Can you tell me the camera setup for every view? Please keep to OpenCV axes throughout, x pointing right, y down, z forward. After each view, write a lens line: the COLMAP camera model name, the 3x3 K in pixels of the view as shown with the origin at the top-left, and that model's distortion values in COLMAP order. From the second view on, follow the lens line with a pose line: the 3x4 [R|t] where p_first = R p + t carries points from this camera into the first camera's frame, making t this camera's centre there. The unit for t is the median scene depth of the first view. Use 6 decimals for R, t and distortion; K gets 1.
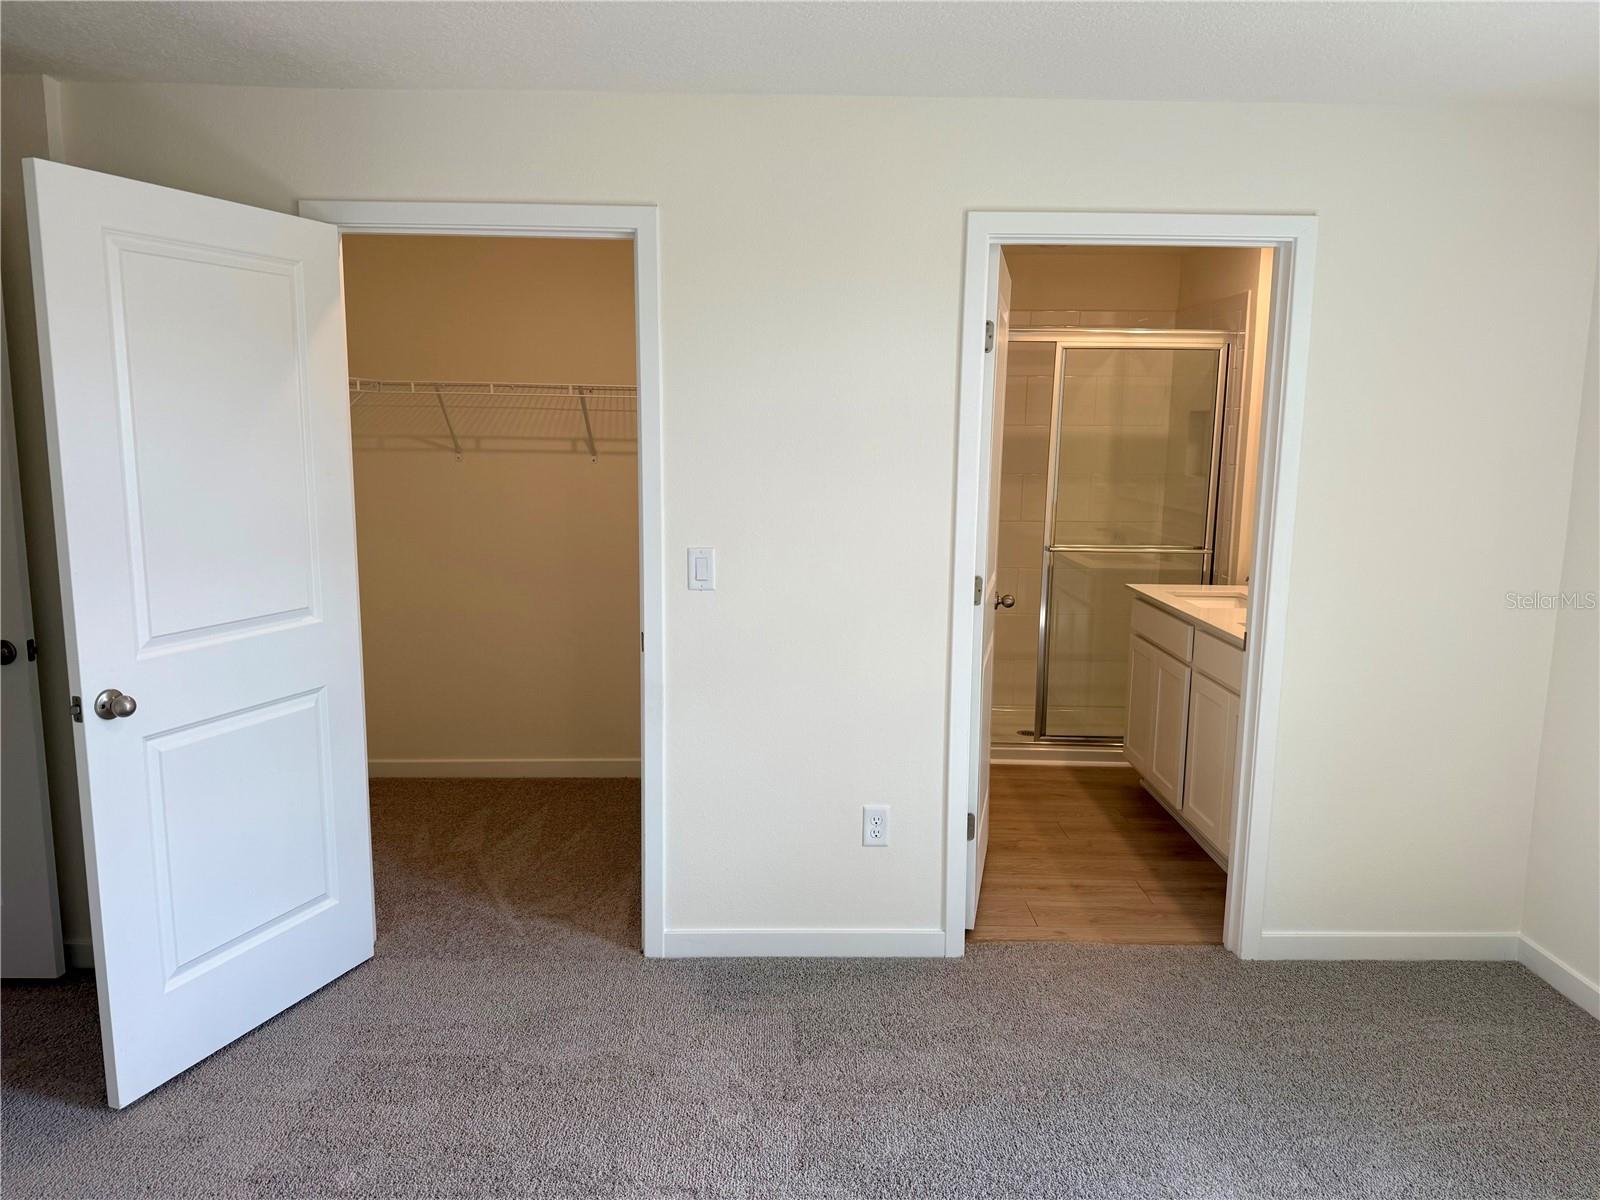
lens RADIAL K [[1117.2, 0, 800.0], [0, 1117.2, 600.0], [0, 0, 1]] dist [0.125846, -0.198998]
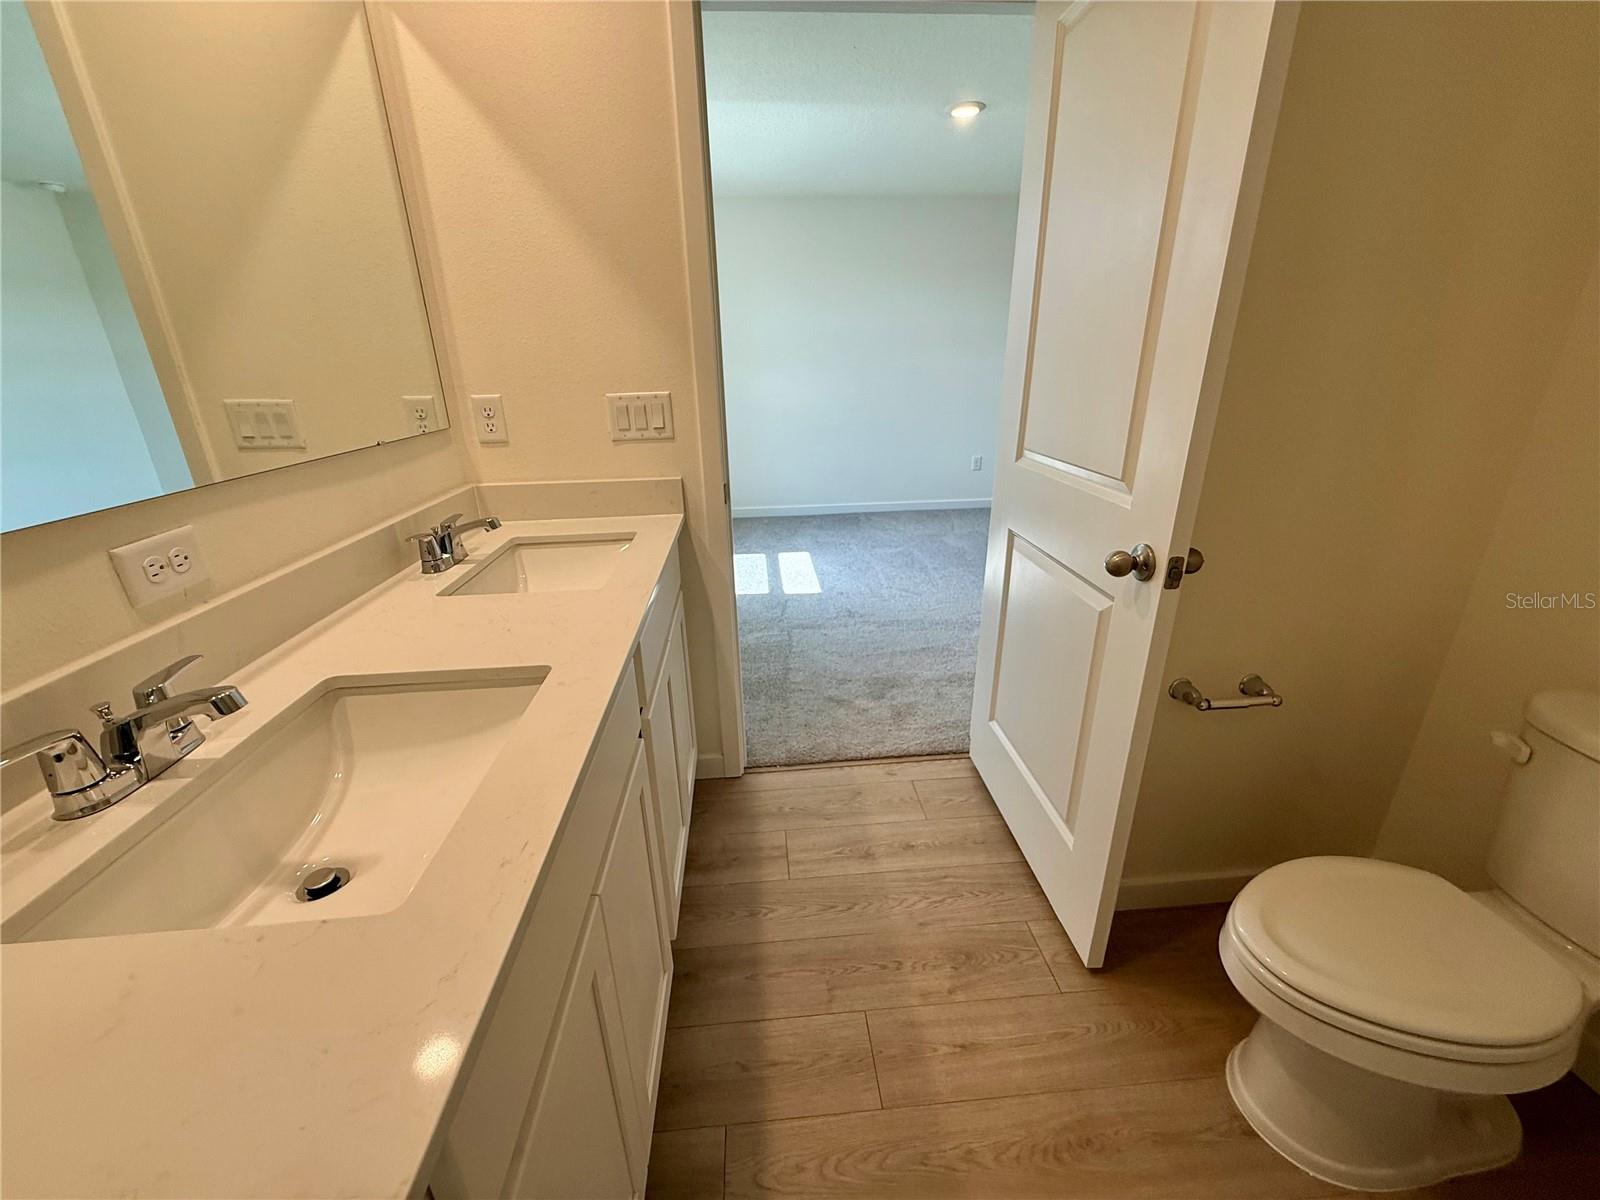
lens RADIAL K [[635.0, 0, 800.0], [0, 635.0, 604.2], [0, 0, 1]] dist [0.000278, -0.000115]
pose [[-0.997609, 0.021927, -0.065533, 0.334560], [-0.014099, 0.863791, 0.503653, -0.136005], [0.067651, 0.503373, -0.861417, 1.364190]]
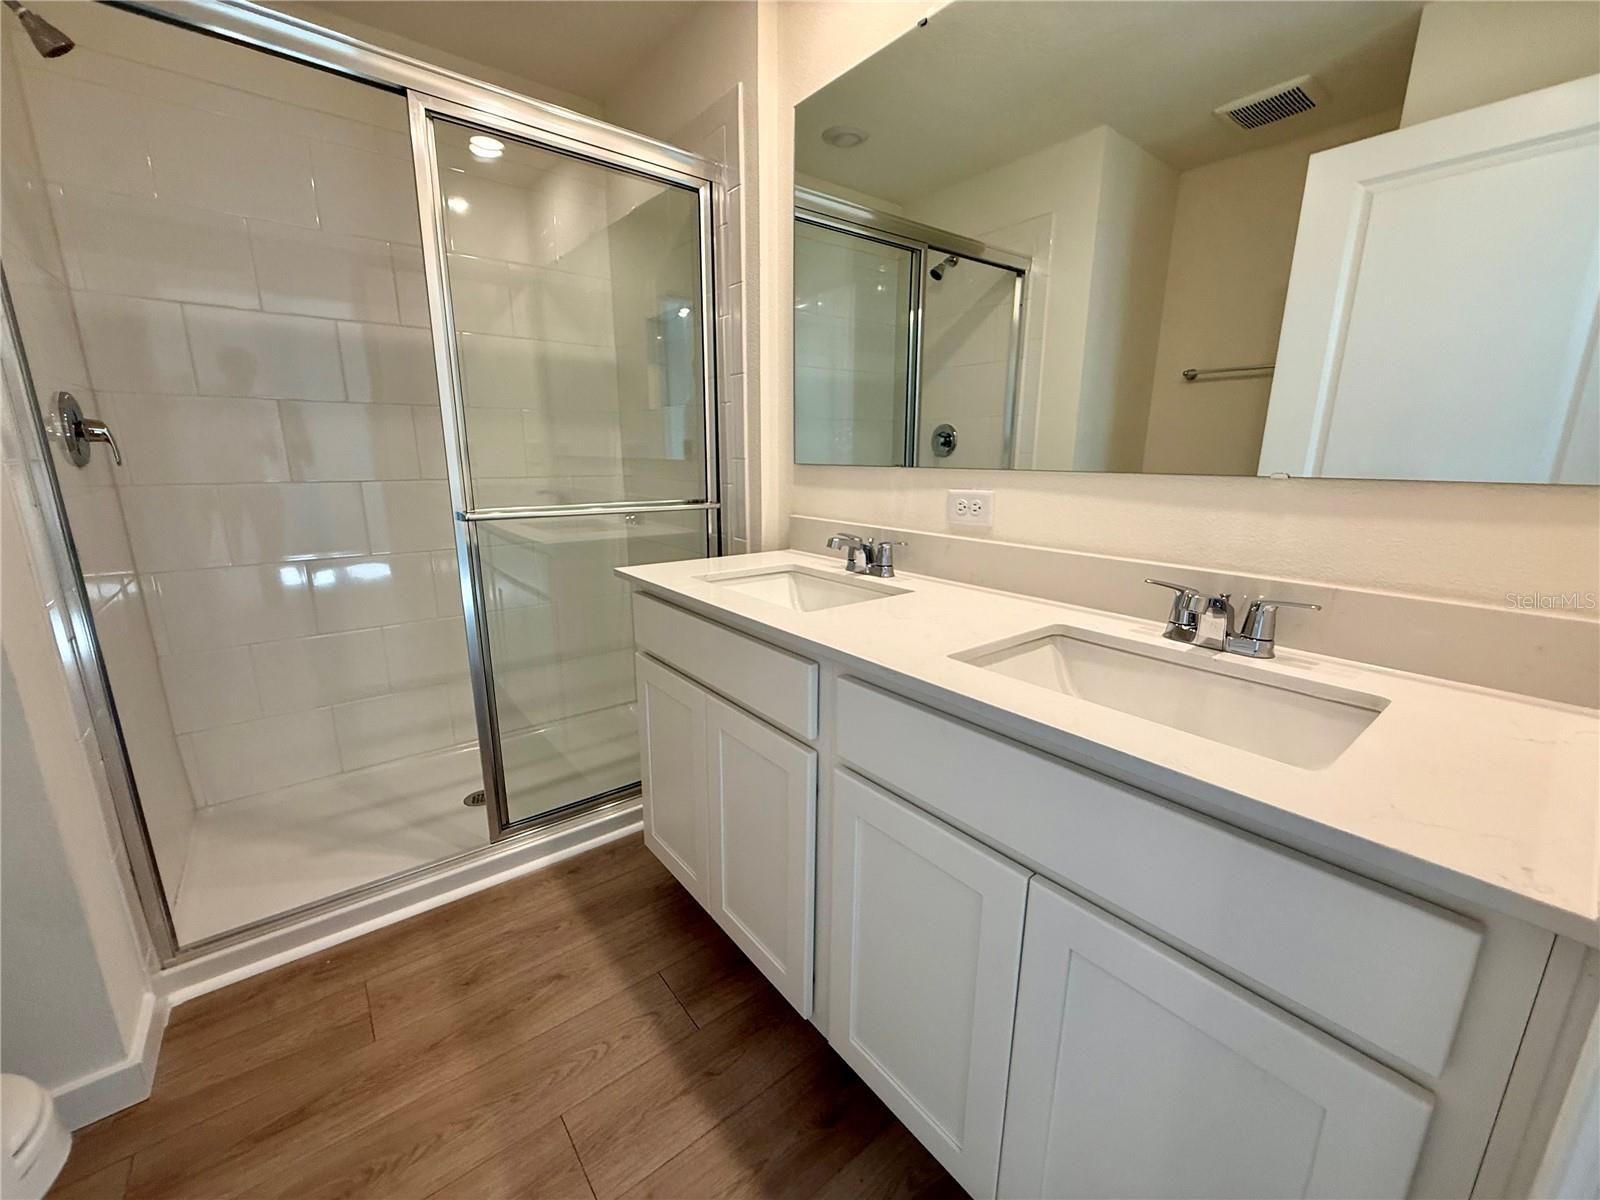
lens RADIAL K [[635.0, 0, 800.0], [0, 635.0, 604.2], [0, 0, 1]] dist [0.000278, -0.000115]
pose [[0.790017, -0.156552, 0.592760, 0.226426], [0.105715, 0.987151, 0.119819, -0.033522], [-0.603902, -0.031995, 0.796416, 0.913281]]
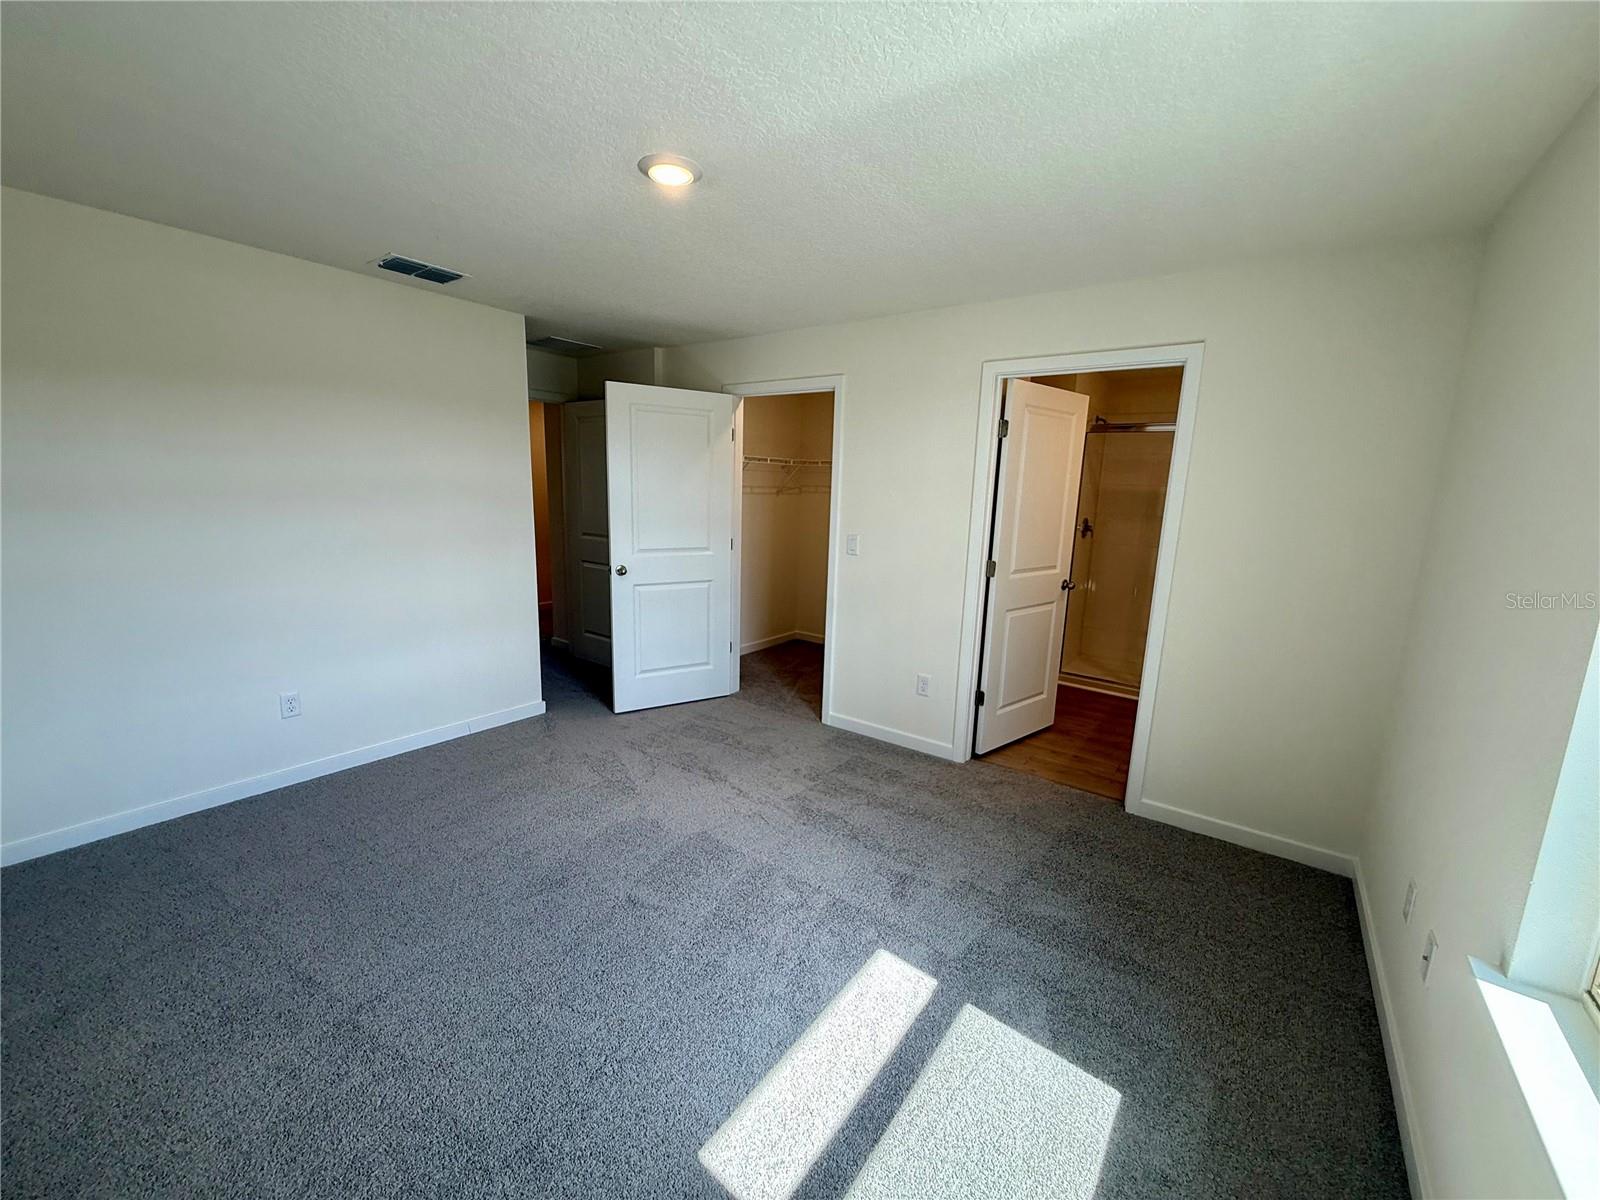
lens RADIAL K [[635.0, 0, 800.0], [0, 635.0, 604.2], [0, 0, 1]] dist [0.000278, -0.000115]
pose [[0.792513, 0.123958, -0.597124, 0.477989], [-0.112871, 0.992023, 0.056131, 0.022945], [0.599319, 0.022914, 0.800182, -0.008301]]
